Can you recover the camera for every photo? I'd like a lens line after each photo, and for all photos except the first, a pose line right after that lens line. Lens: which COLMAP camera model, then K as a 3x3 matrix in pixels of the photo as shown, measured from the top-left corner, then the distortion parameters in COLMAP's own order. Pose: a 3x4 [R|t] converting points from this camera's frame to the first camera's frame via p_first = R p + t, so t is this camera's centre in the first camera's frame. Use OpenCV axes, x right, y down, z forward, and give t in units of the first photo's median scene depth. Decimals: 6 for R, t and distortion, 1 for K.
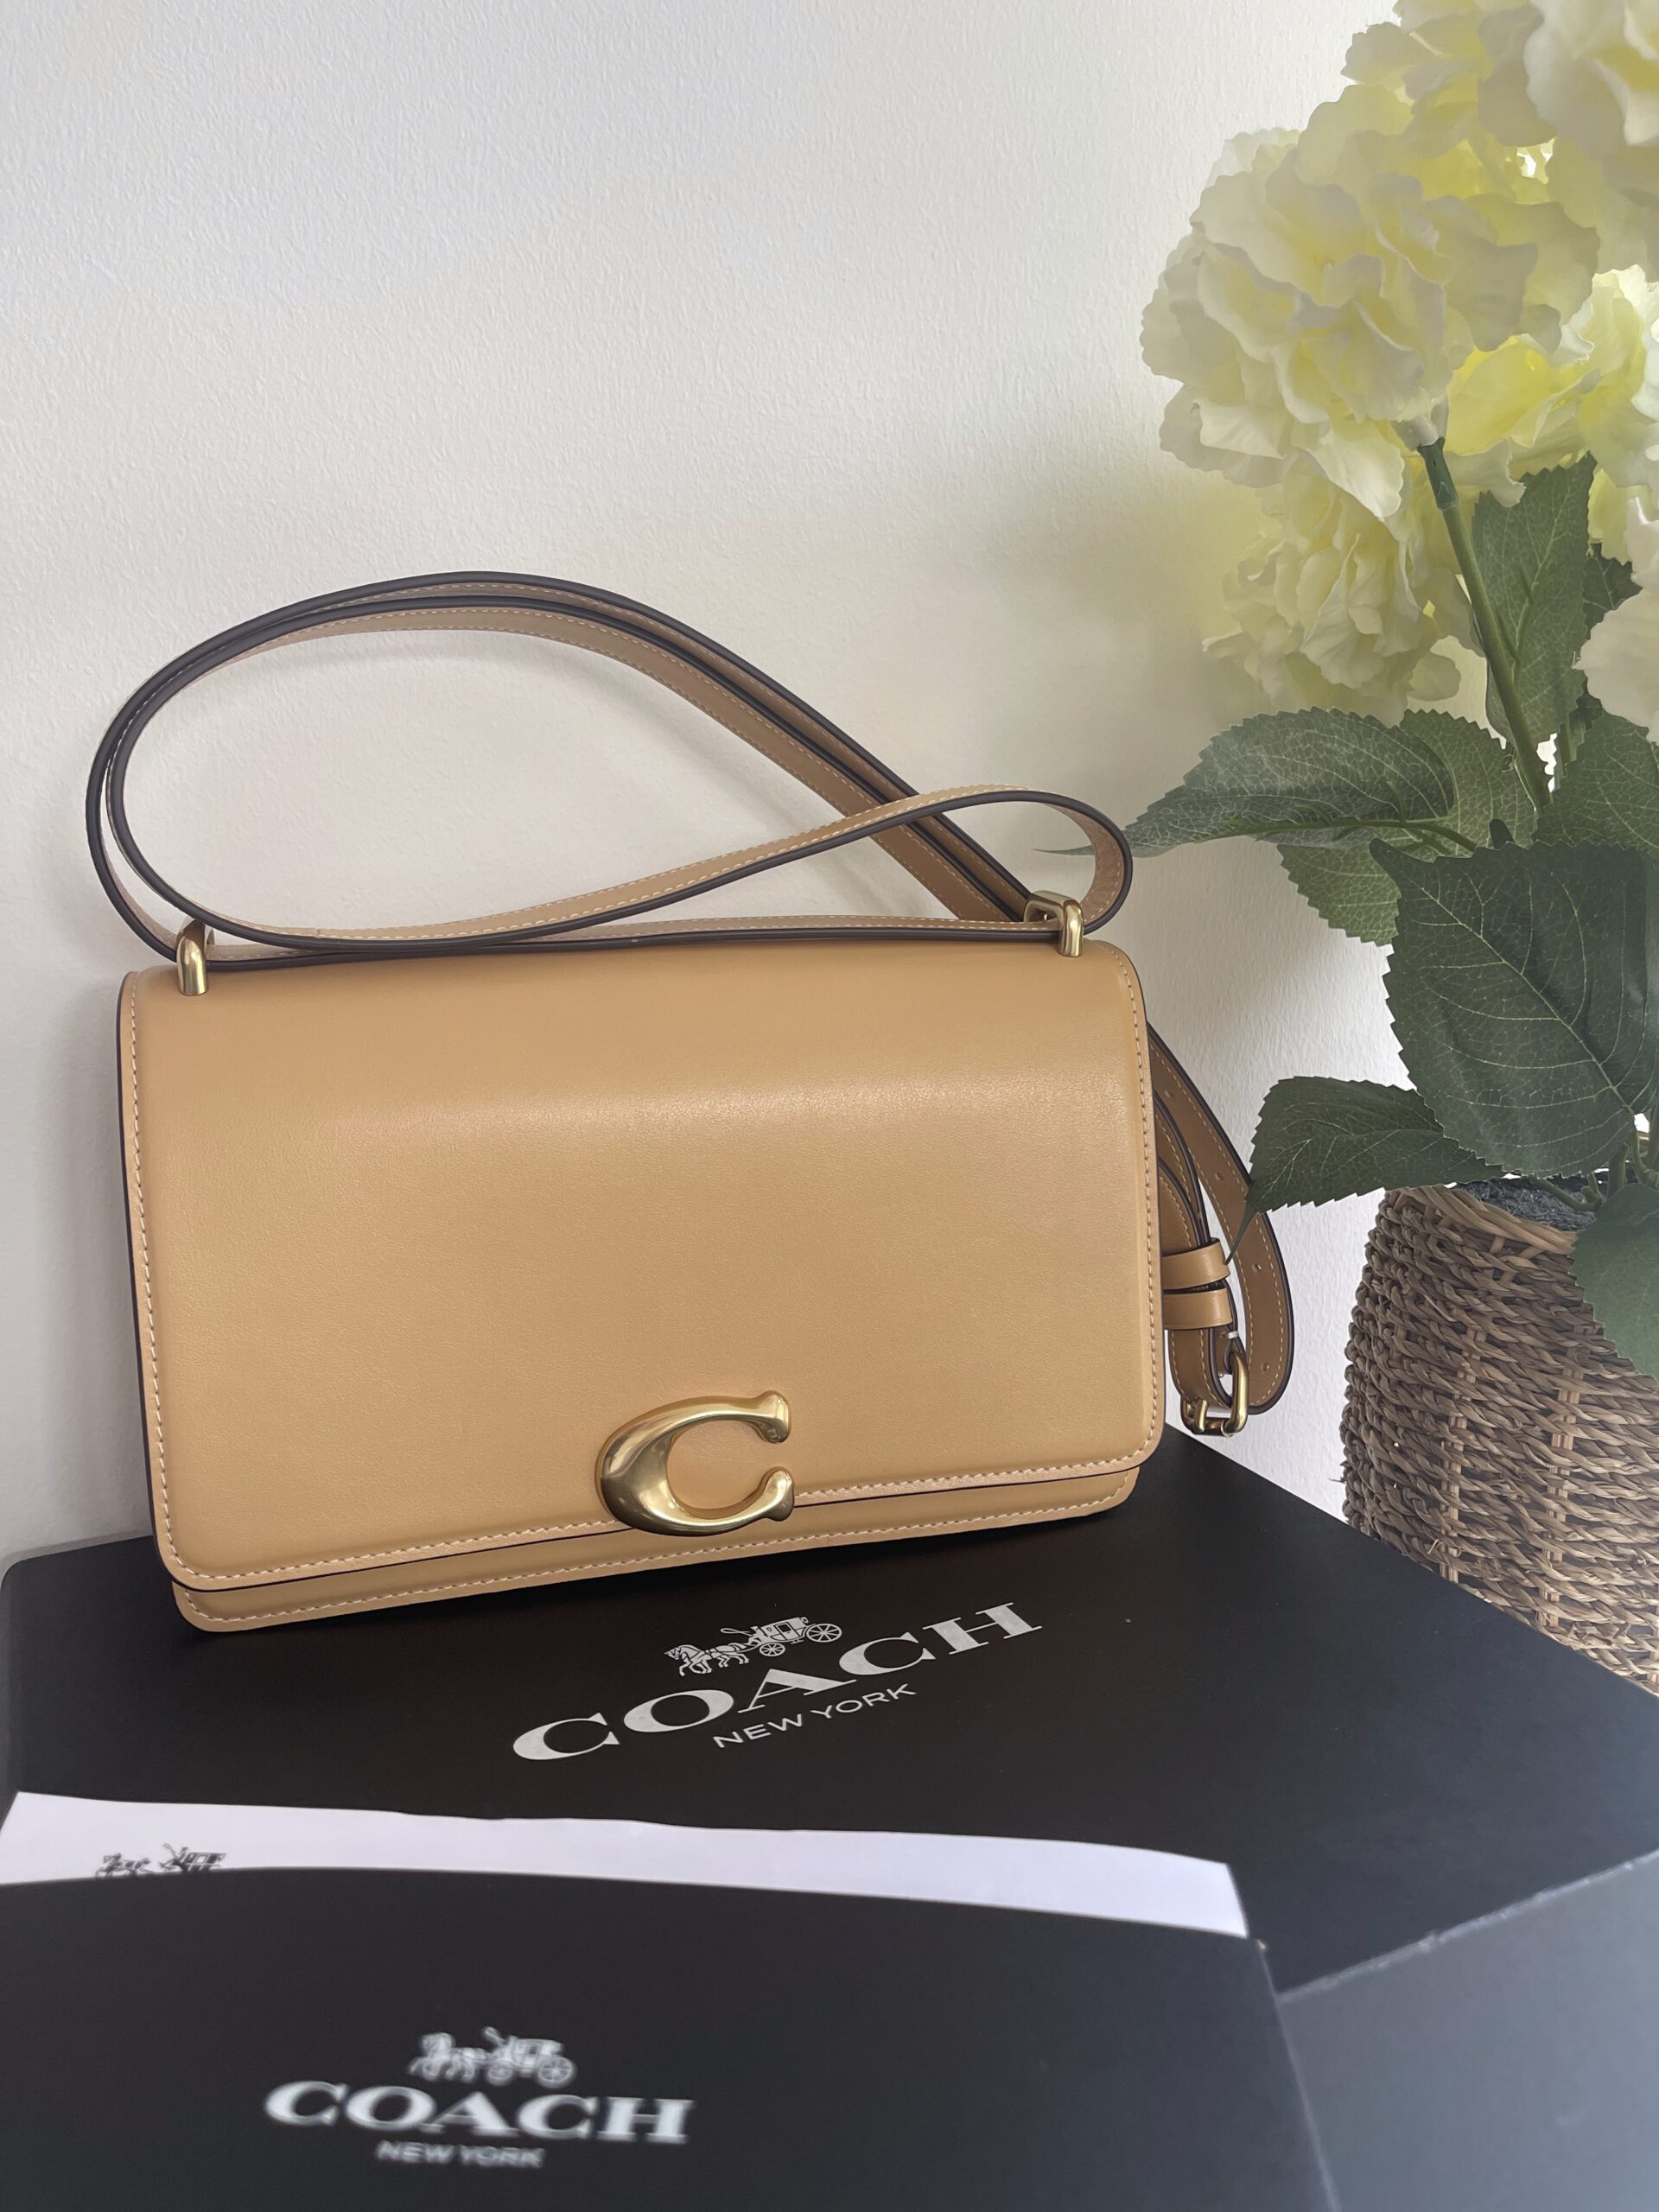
lens RADIAL K [[1769.6, 0, 822.6], [0, 1769.6, 1108.4], [0, 0, 1]] dist [0.053275, -0.005225]
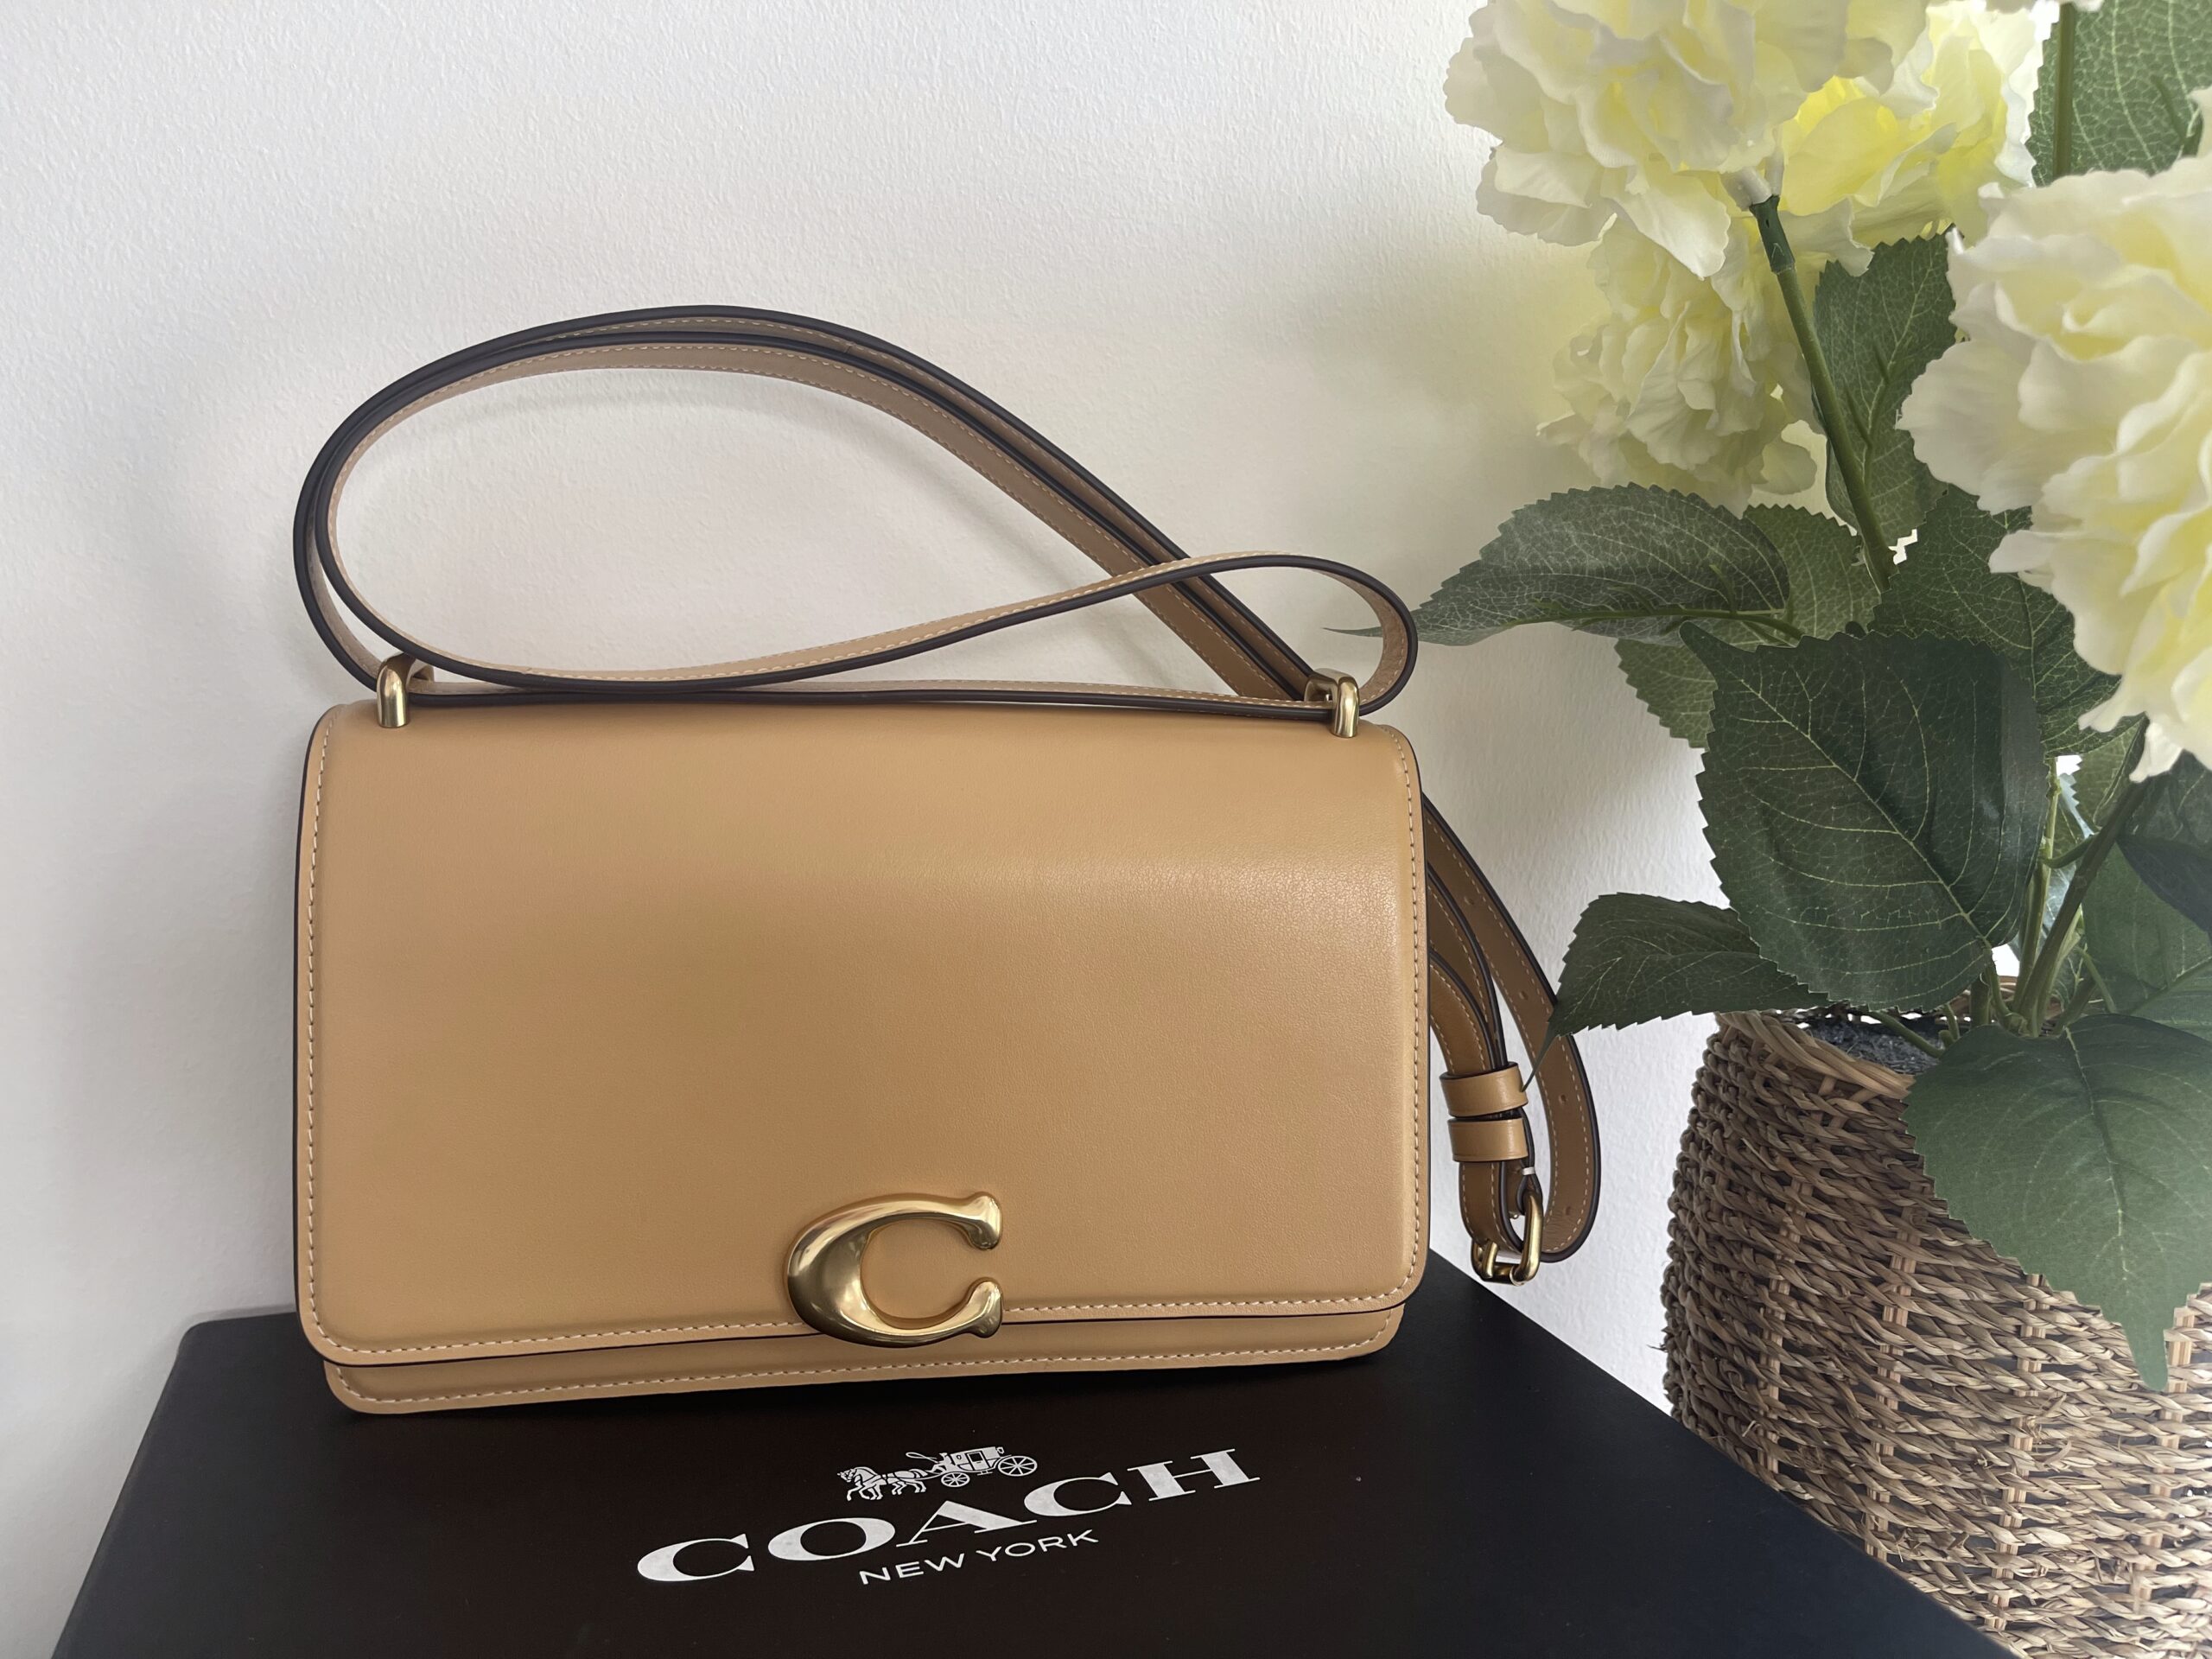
lens RADIAL K [[1769.6, 0, 1110.5], [0, 1769.6, 827.7], [0, 0, 1]] dist [0.053275, -0.005225]
pose [[0.994429, 0.046756, -0.094473, 0.105652], [-0.053572, 0.996040, -0.070952, 0.031882], [0.090781, 0.075618, 0.992996, 0.078076]]
